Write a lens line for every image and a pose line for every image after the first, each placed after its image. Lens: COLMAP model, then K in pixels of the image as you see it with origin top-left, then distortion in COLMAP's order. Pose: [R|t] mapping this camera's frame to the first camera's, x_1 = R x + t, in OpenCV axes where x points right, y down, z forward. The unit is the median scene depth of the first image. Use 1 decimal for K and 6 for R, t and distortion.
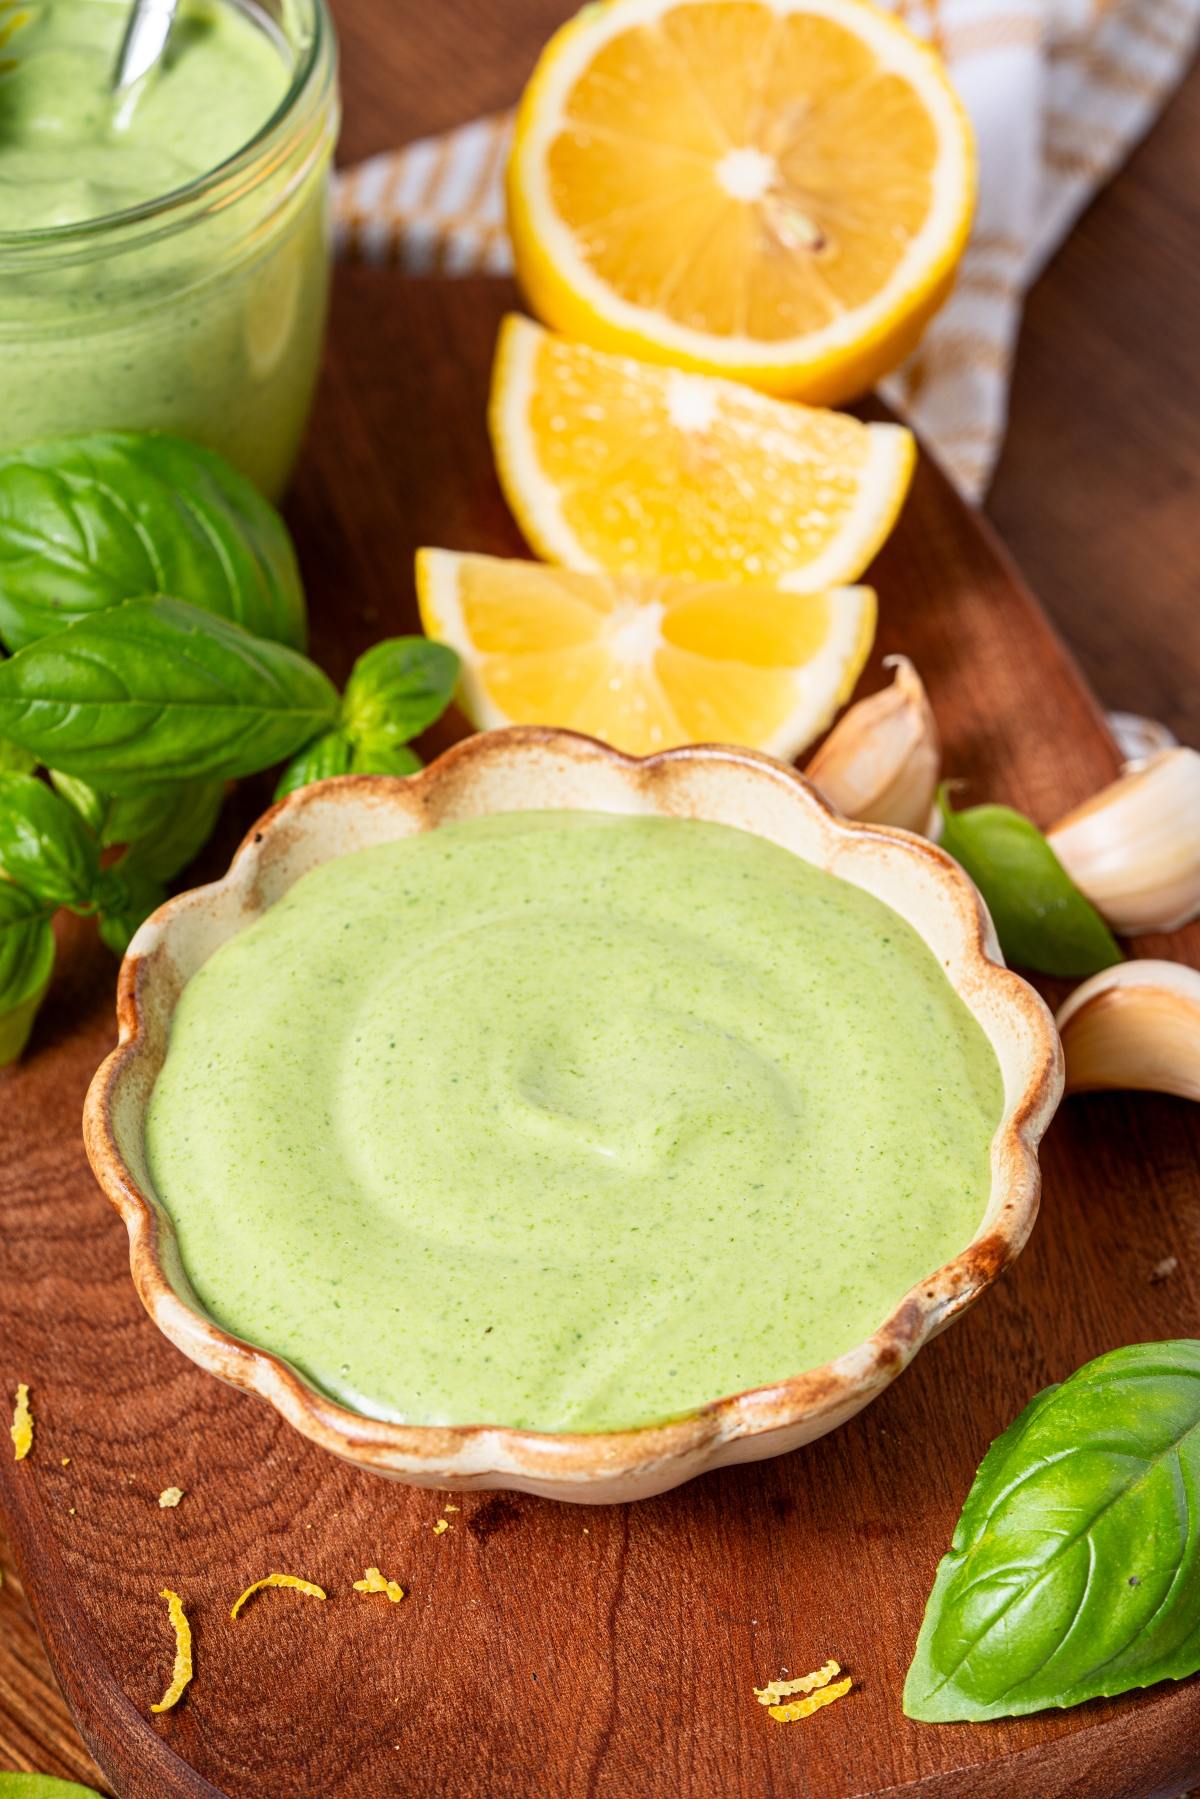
lens RADIAL K [[6335.2, 0, 600.0], [0, 6335.2, 899.5], [0, 0, 1]] dist [-0.248385, -2.045022]
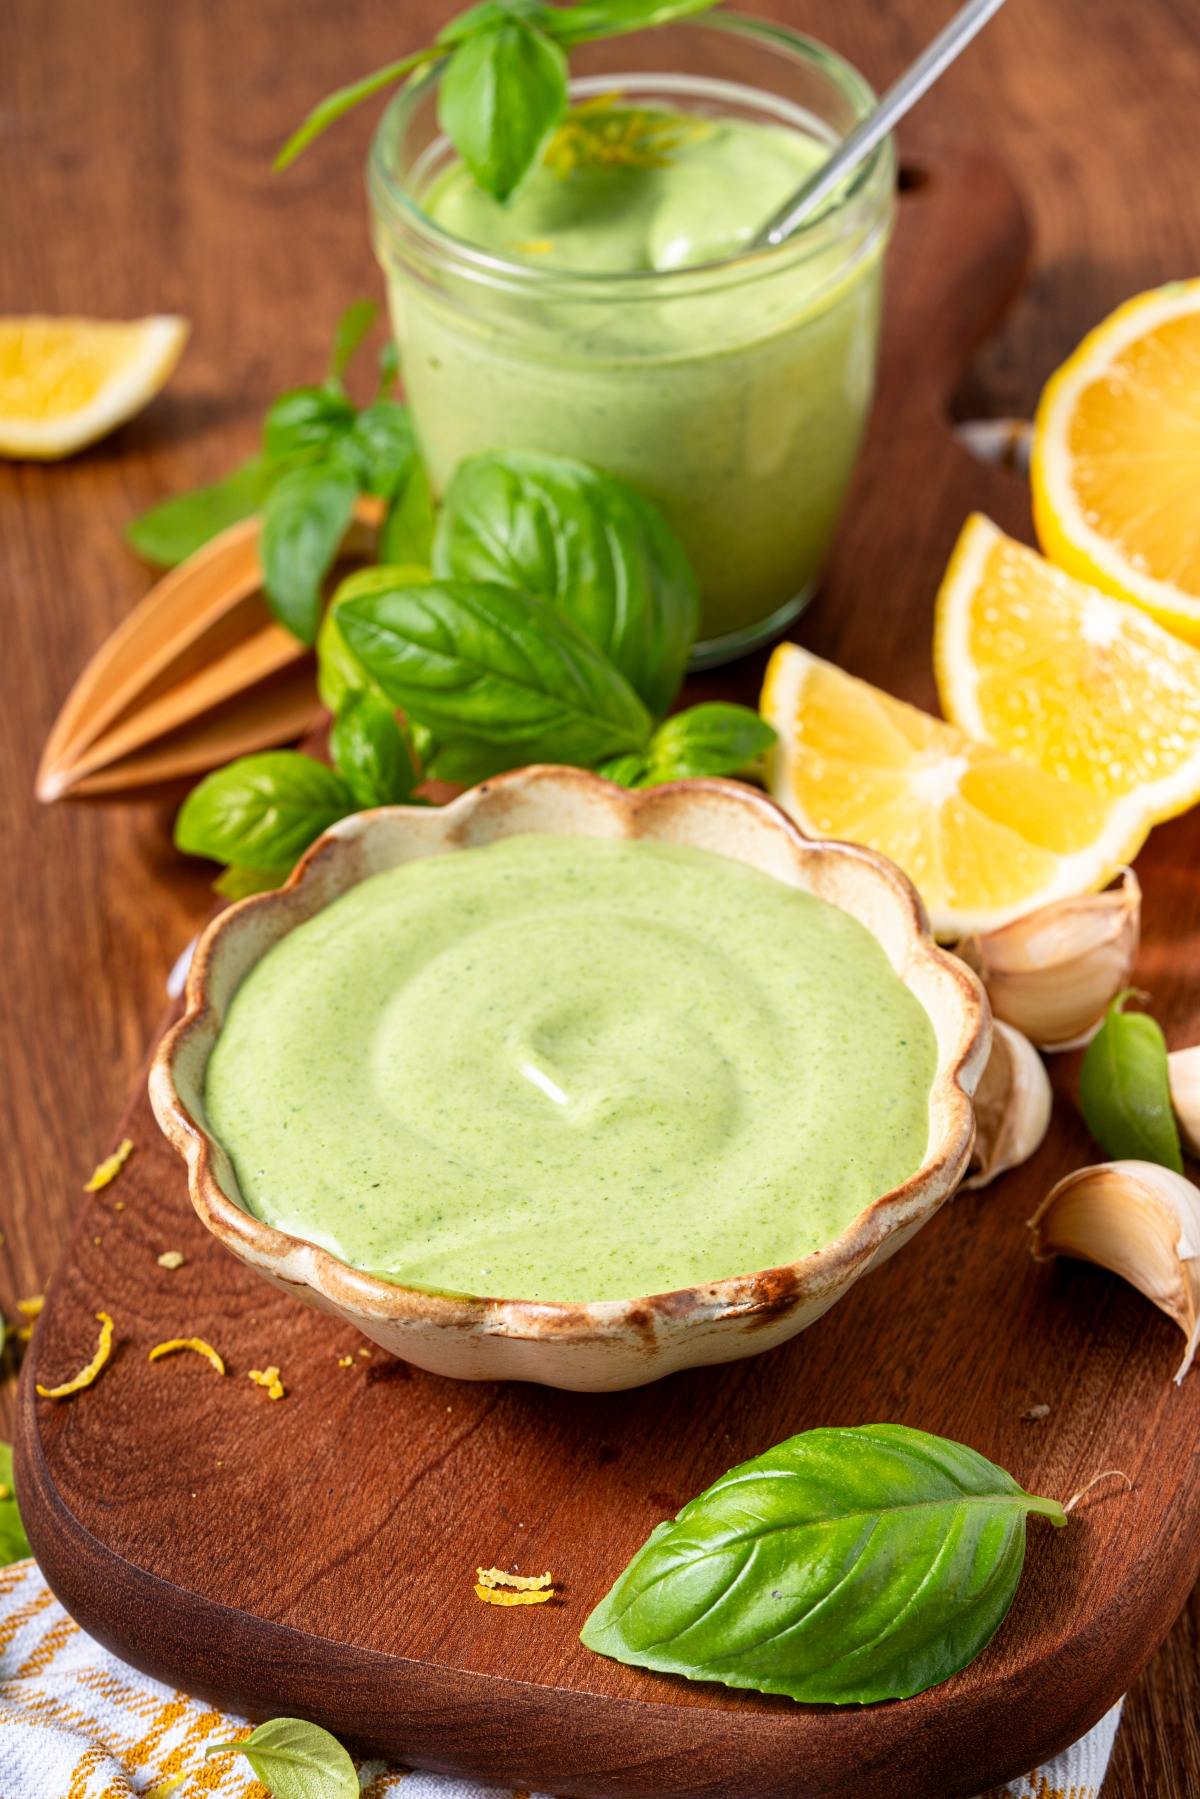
lens RADIAL K [[6335.2, 0, 600.0], [0, 6335.2, 899.5], [0, 0, 1]] dist [-0.248385, -2.045022]
pose [[0.837640, 0.319691, -0.442896, 0.511046], [-0.367156, 0.929870, -0.023196, 0.029843], [0.404421, 0.182042, 0.896273, -0.048396]]
